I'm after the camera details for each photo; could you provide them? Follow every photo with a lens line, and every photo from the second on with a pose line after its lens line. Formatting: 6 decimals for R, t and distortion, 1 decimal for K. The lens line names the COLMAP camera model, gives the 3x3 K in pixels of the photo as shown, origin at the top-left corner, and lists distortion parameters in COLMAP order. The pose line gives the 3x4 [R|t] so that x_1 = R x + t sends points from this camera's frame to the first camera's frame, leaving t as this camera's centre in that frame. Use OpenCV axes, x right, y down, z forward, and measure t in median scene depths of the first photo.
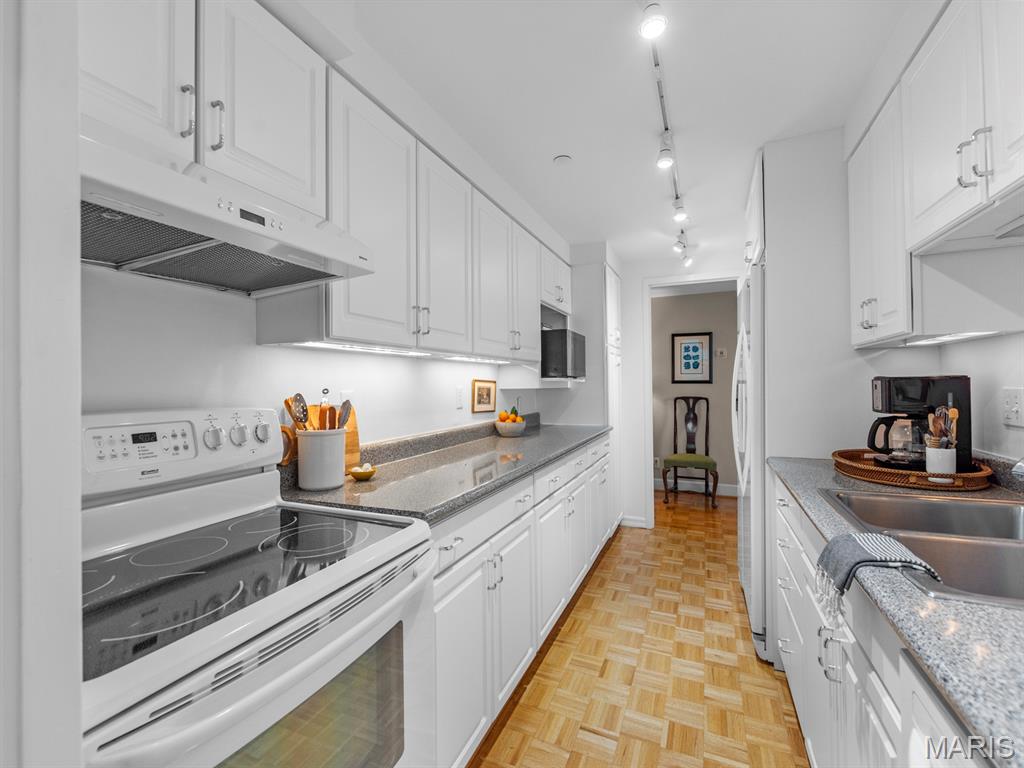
lens RADIAL K [[446.5, 0, 512.0], [0, 446.5, 384.0], [0, 0, 1]] dist [0.001370, -0.000018]
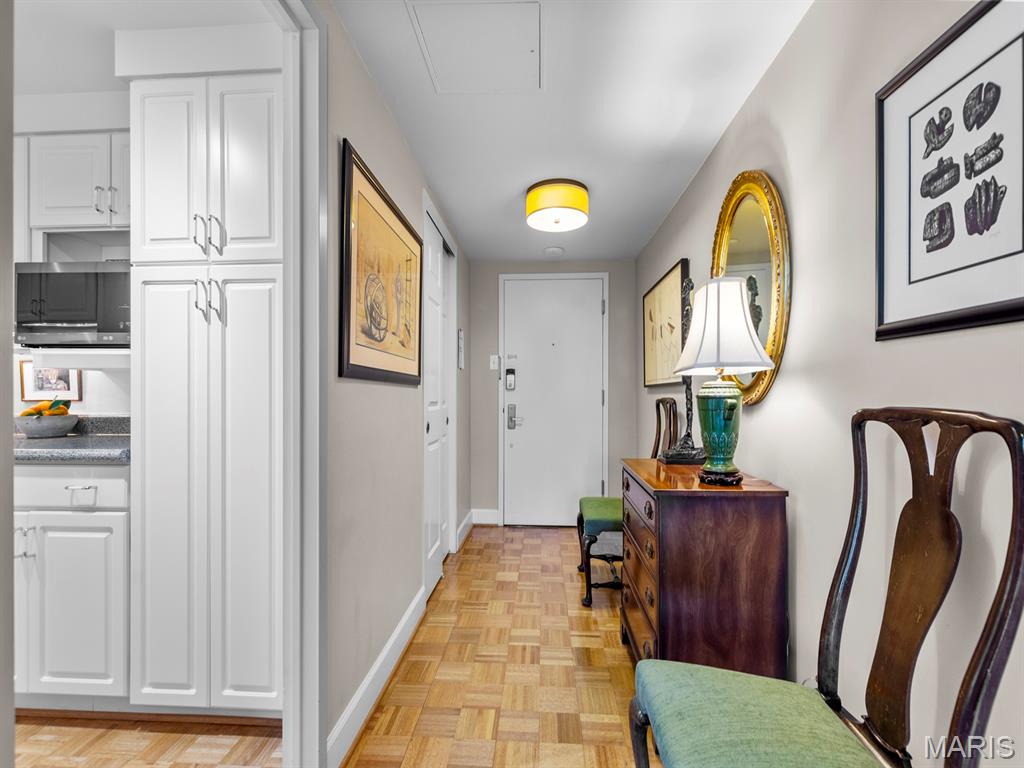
lens RADIAL K [[459.4, 0, 510.5], [0, 459.4, 390.3], [0, 0, 1]] dist [0.001133, 0.000055]
pose [[0.335461, 0.007797, -0.942022, 0.921952], [-0.000979, 0.999968, 0.007928, 0.036237], [0.942053, -0.001737, 0.335458, 1.437264]]
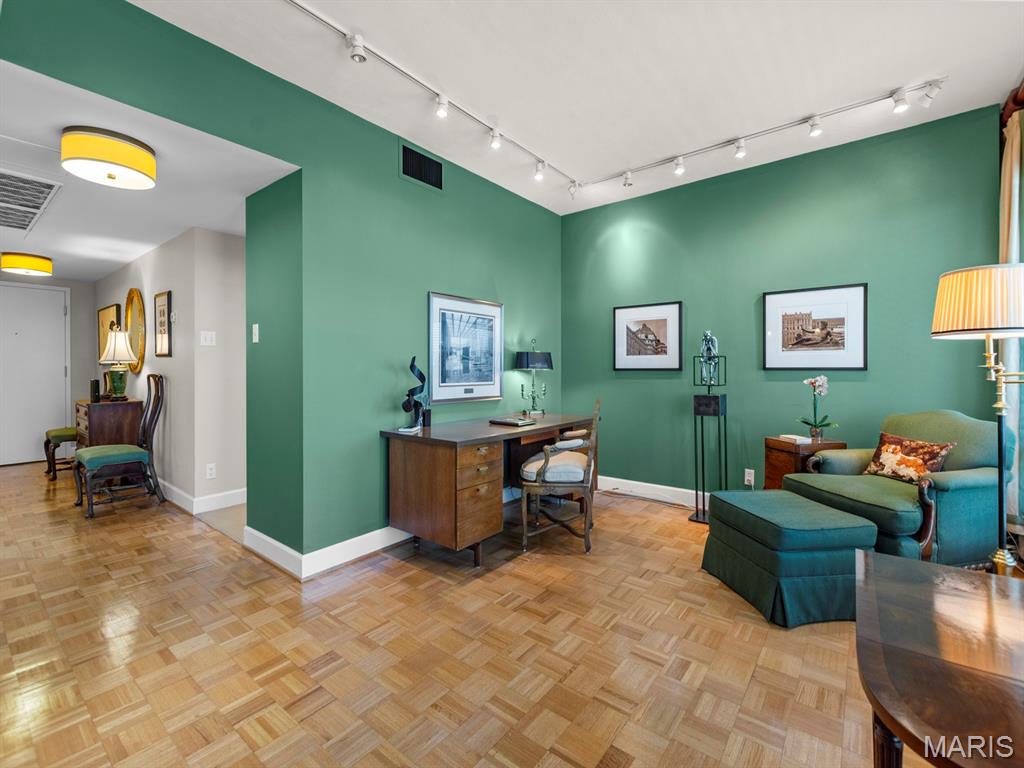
lens RADIAL K [[452.4, 0, 512.5], [0, 452.4, 370.7], [0, 0, 1]] dist [0.000304, -0.000220]
pose [[0.966069, 0.014886, -0.257856, 2.203990], [-0.011941, 0.999844, 0.012981, 0.011460], [0.258010, -0.009462, 0.966096, 0.702139]]
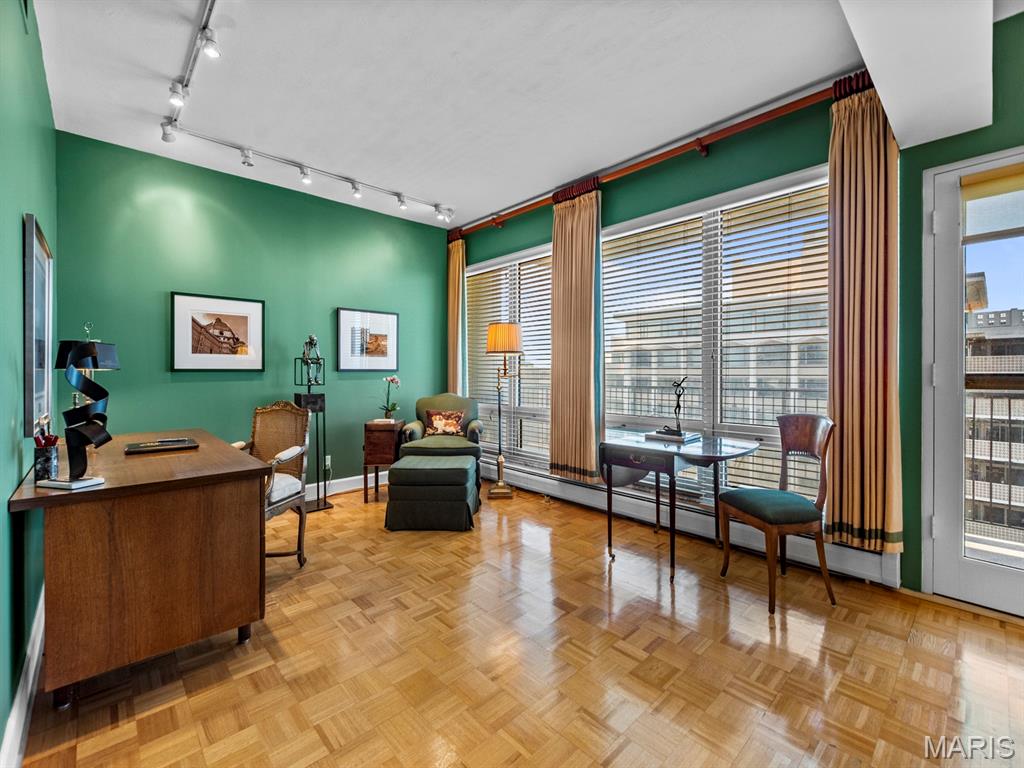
lens RADIAL K [[443.2, 0, 512.2], [0, 443.2, 372.1], [0, 0, 1]] dist [0.002402, 0.000304]
pose [[0.397343, 0.013741, 0.917567, 1.424766], [-0.012161, 0.999879, -0.009707, 0.028528], [-0.917590, -0.007301, 0.397462, 0.958581]]
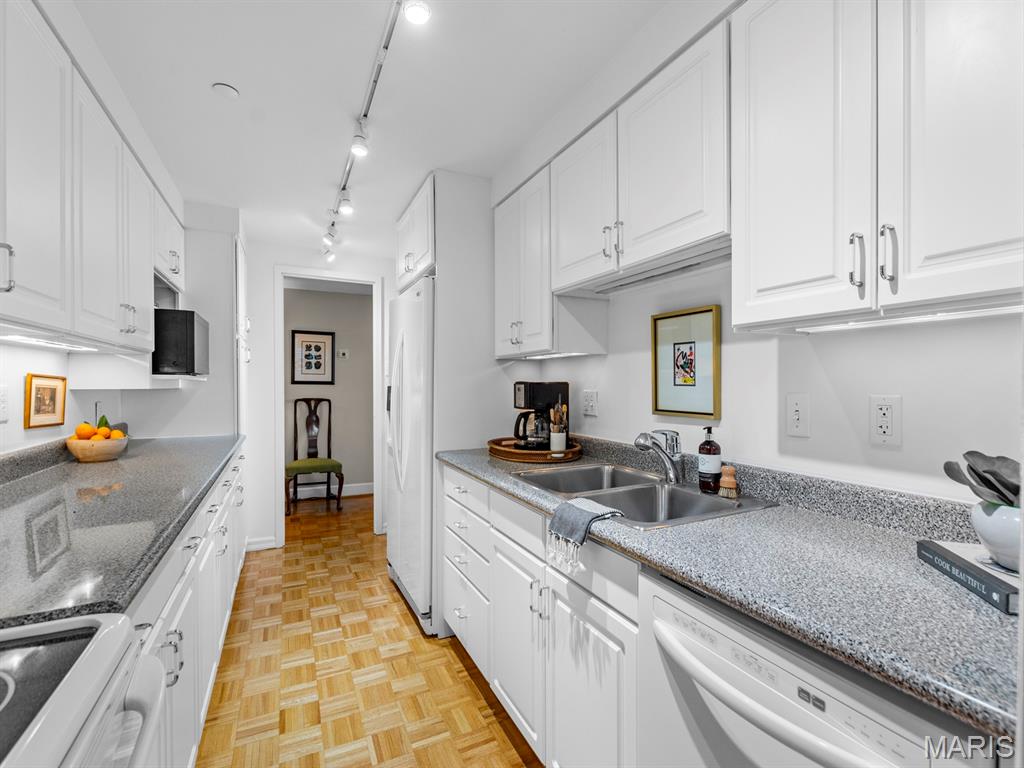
lens RADIAL K [[459.4, 0, 510.5], [0, 459.4, 390.3], [0, 0, 1]] dist [0.001133, 0.000055]
pose [[0.648611, 0.003059, 0.761114, -0.126934], [-0.011989, 0.999909, 0.006198, 0.000404], [-0.761026, -0.013145, 0.648589, 0.083711]]
